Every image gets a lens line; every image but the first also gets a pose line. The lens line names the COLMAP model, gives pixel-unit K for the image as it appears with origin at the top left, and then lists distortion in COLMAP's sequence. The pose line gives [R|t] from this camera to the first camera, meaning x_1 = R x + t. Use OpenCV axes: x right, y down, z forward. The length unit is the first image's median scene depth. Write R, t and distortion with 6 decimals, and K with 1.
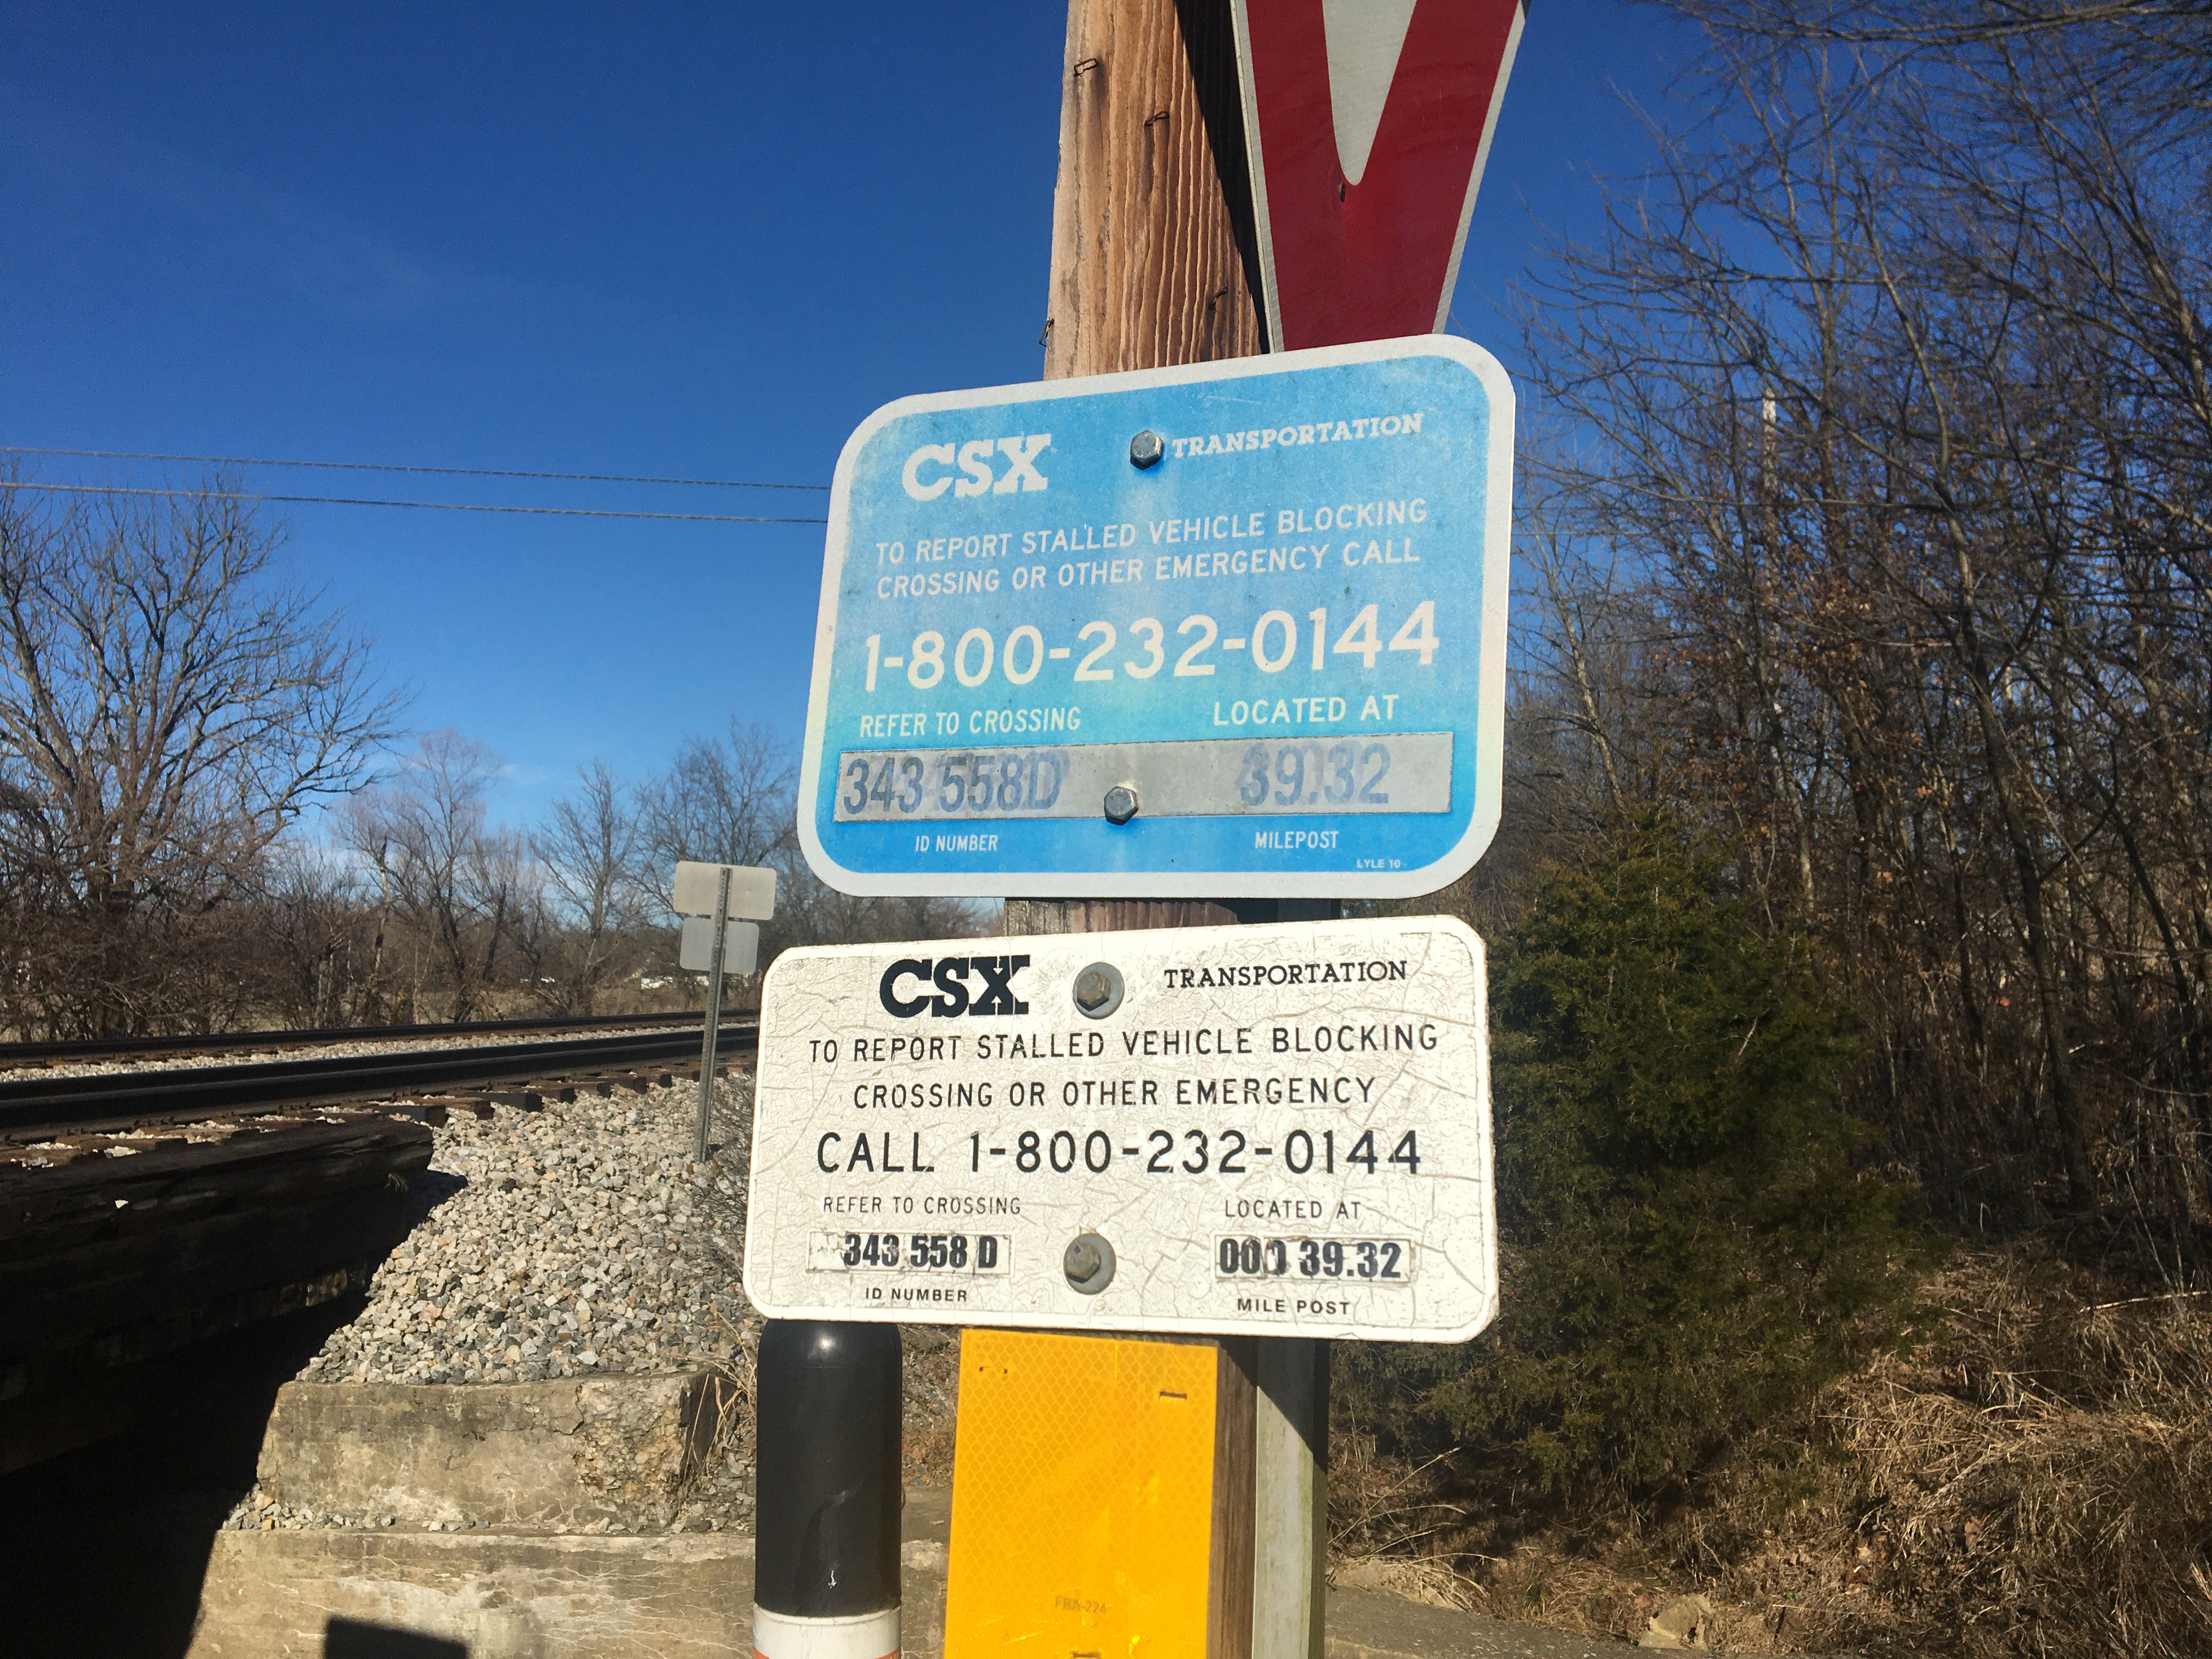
lens RADIAL K [[1849.0, 0, 1112.3], [0, 1849.0, 818.5], [0, 0, 1]] dist [0.093340, -0.134083]
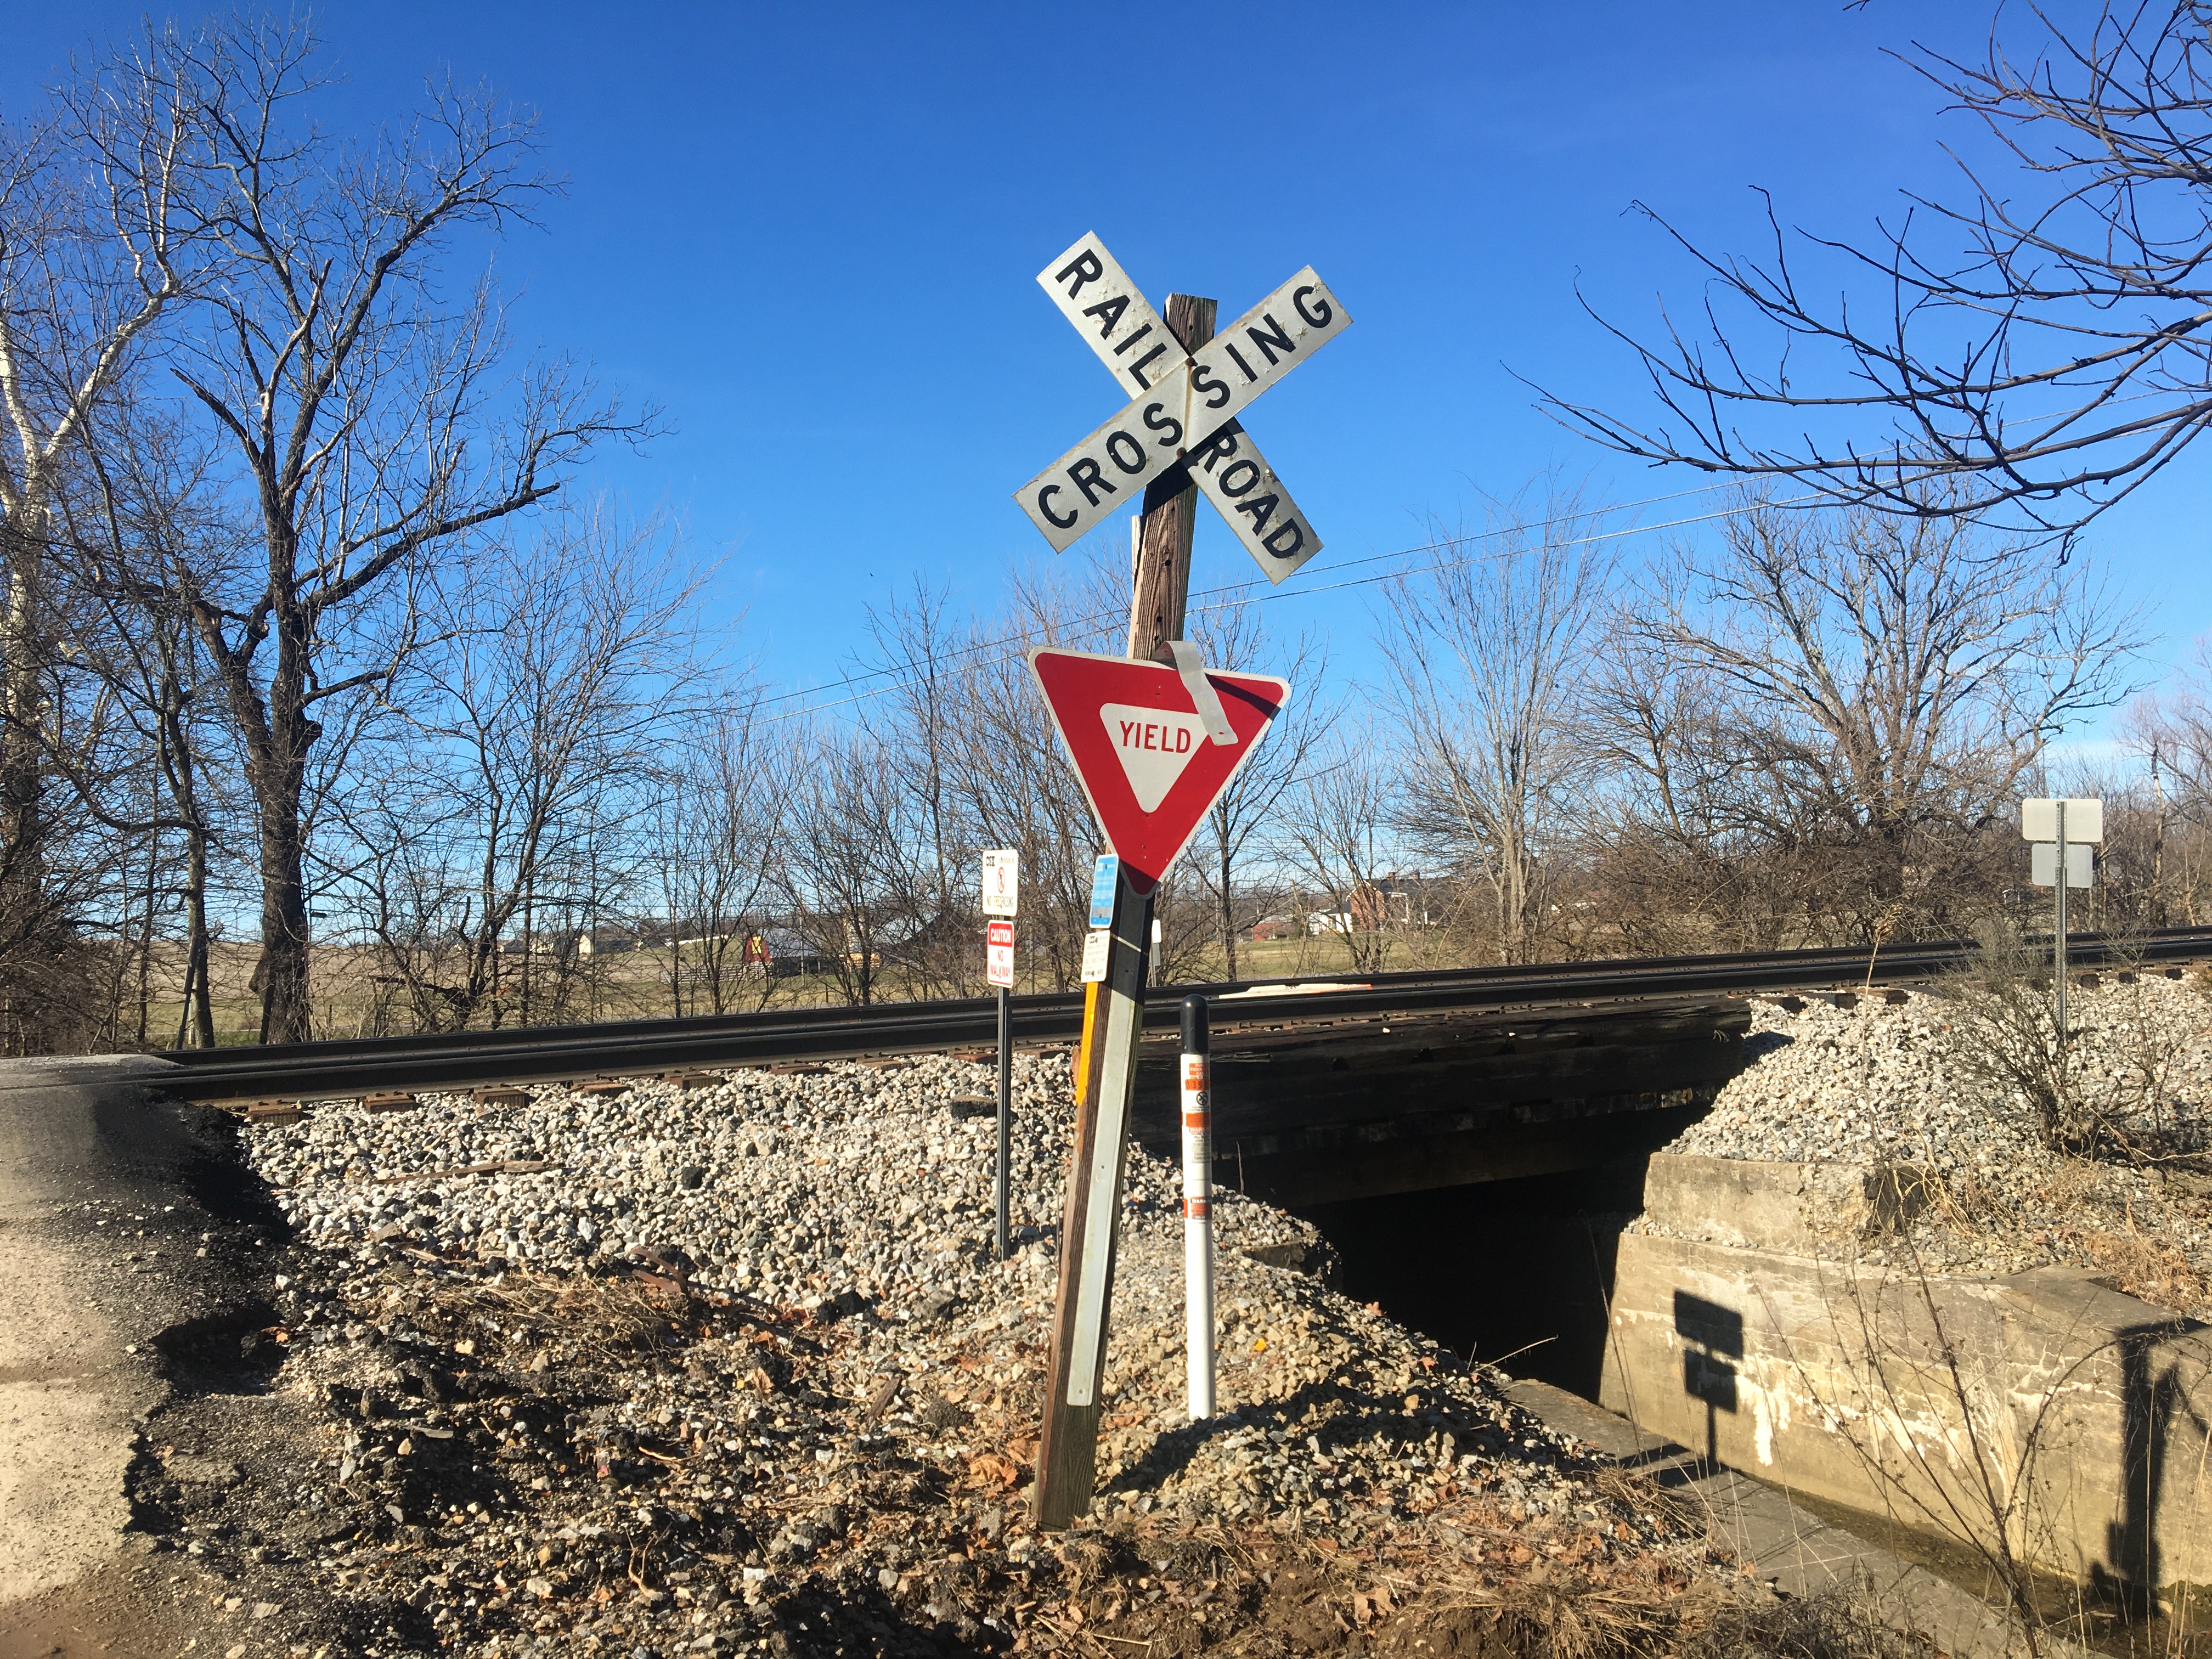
lens RADIAL K [[1849.0, 0, 1075.2], [0, 1849.0, 834.6], [0, 0, 1]] dist [0.093340, -0.134083]
pose [[0.576580, -0.068717, -0.814146, 5.043304], [0.113559, 0.993525, -0.003435, -0.246099], [0.809111, -0.090473, 0.580650, -2.789283]]
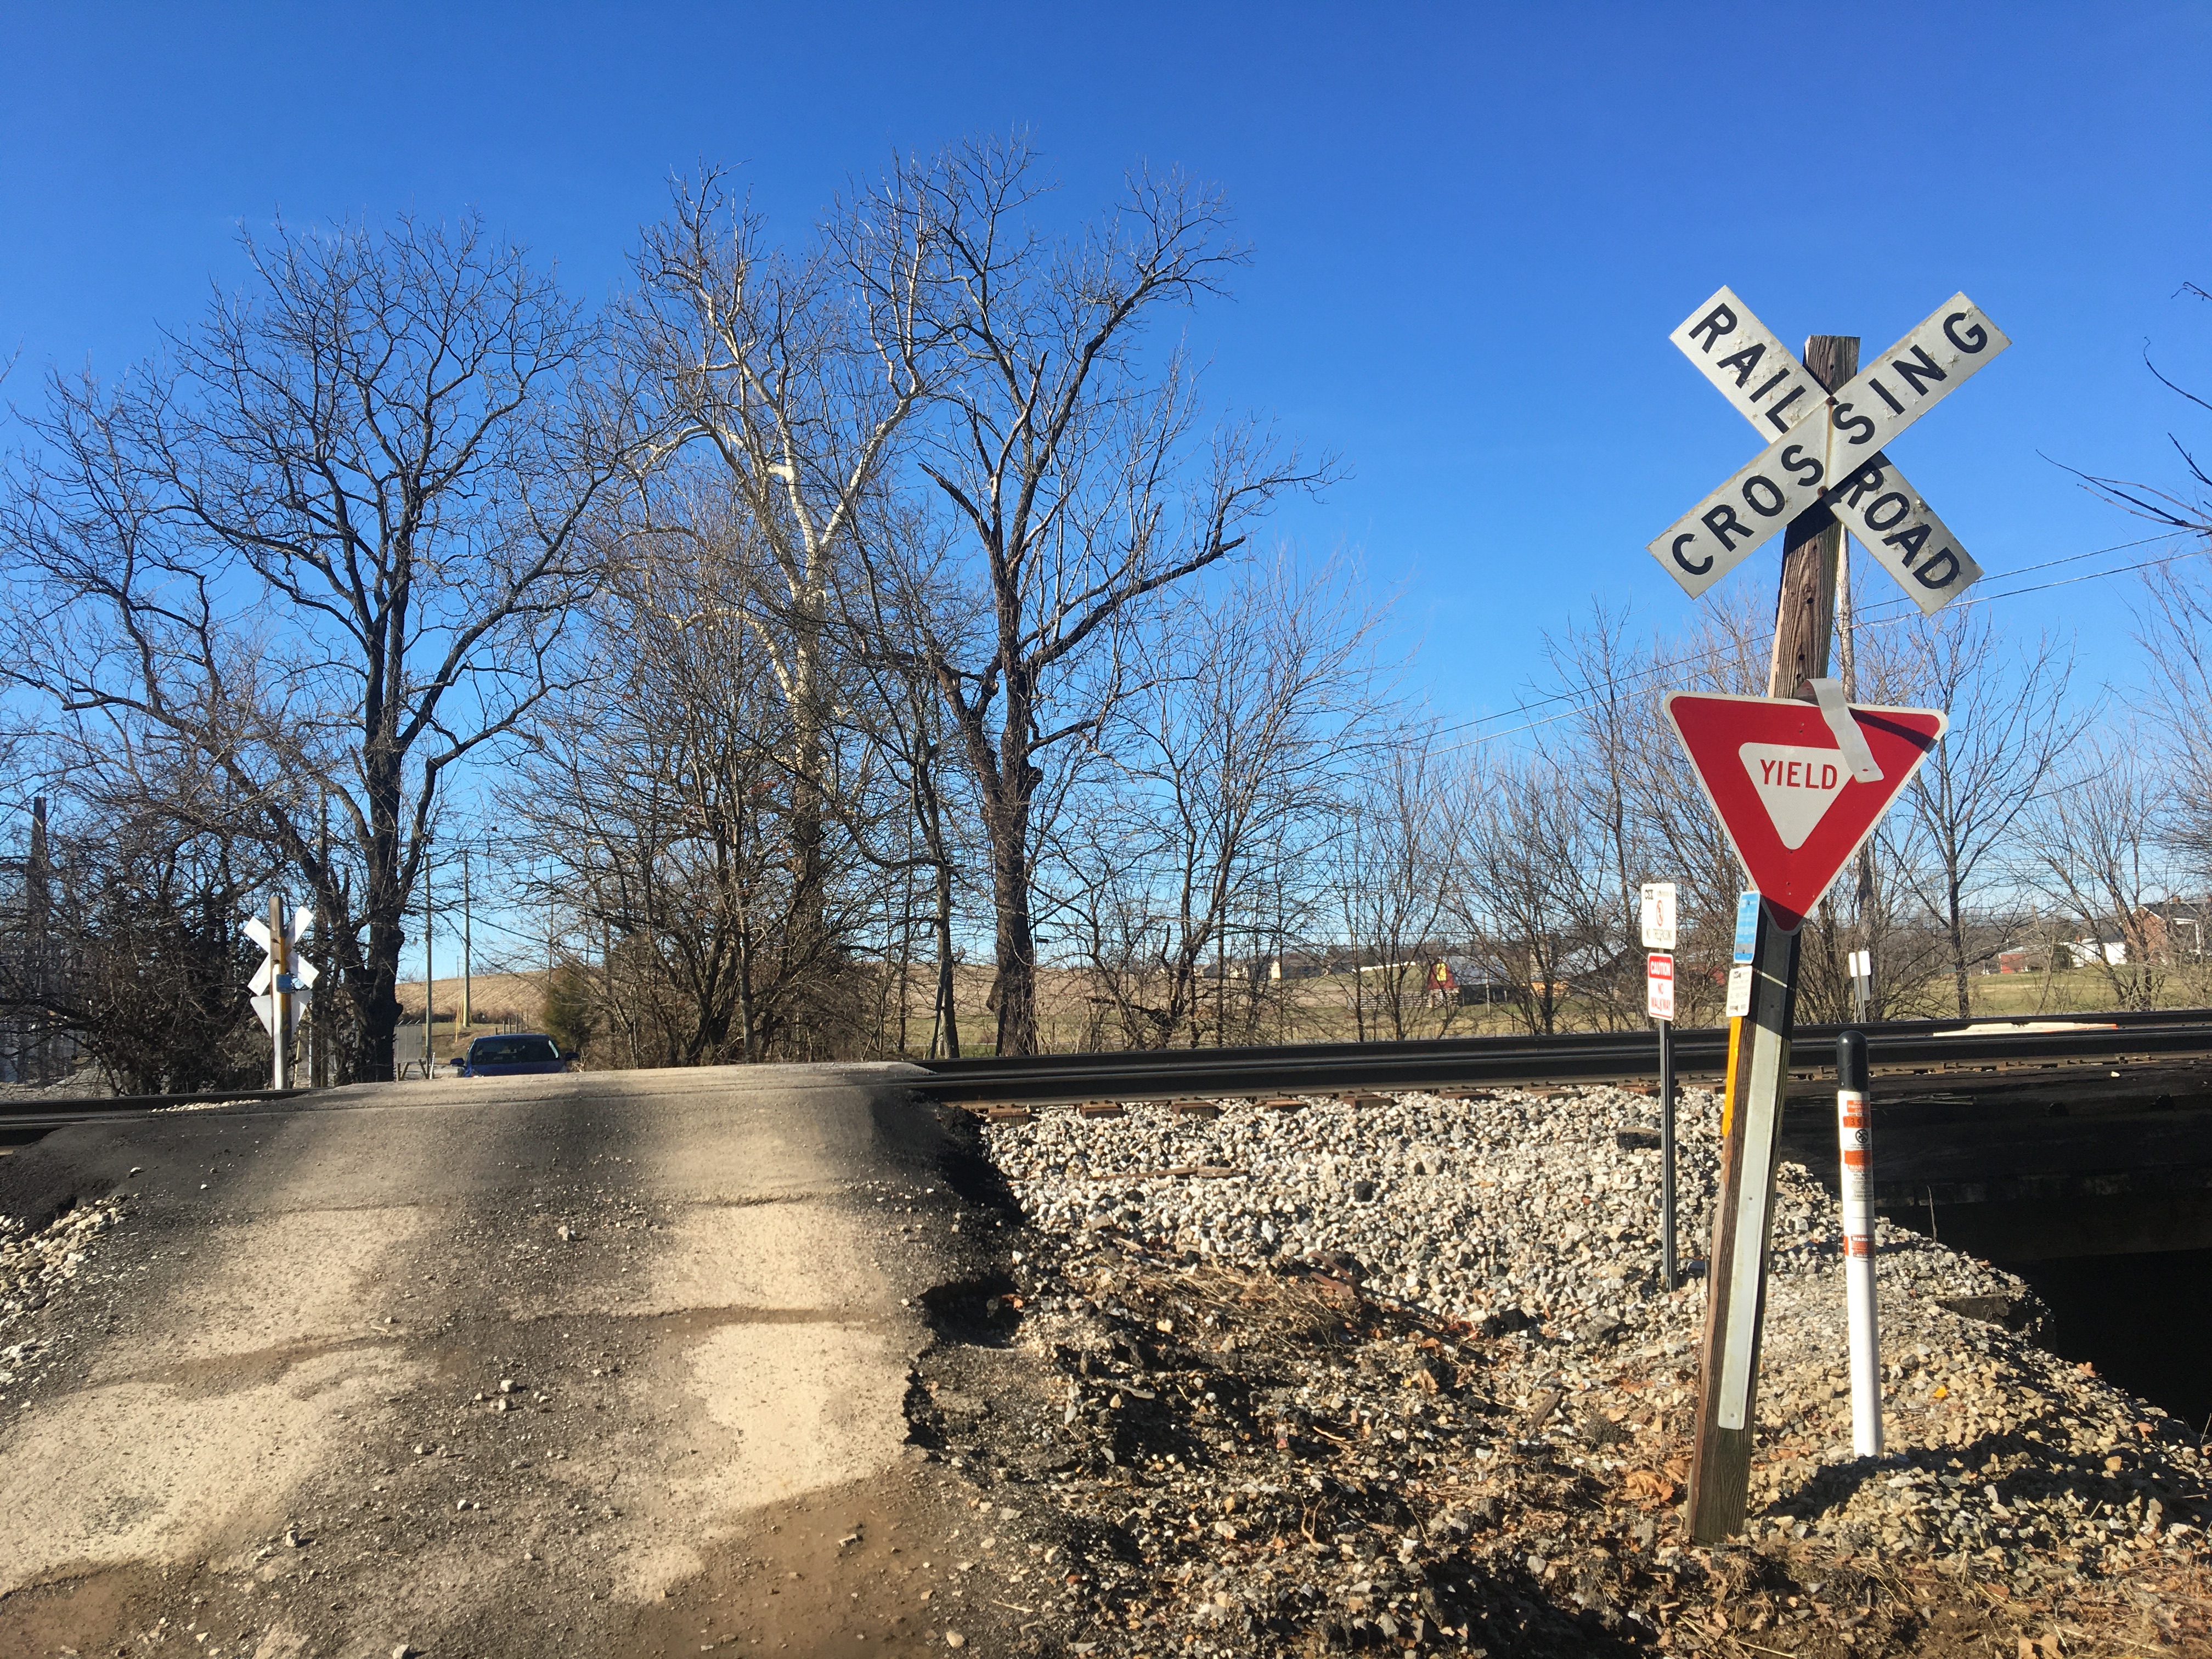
lens RADIAL K [[1849.0, 0, 1098.5], [0, 1849.0, 837.4], [0, 0, 1]] dist [0.093340, -0.134083]
pose [[0.258206, -0.086935, -0.962171, 6.070358], [0.118555, 0.991267, -0.057749, -0.278176], [0.958788, -0.099159, 0.266257, -3.017669]]
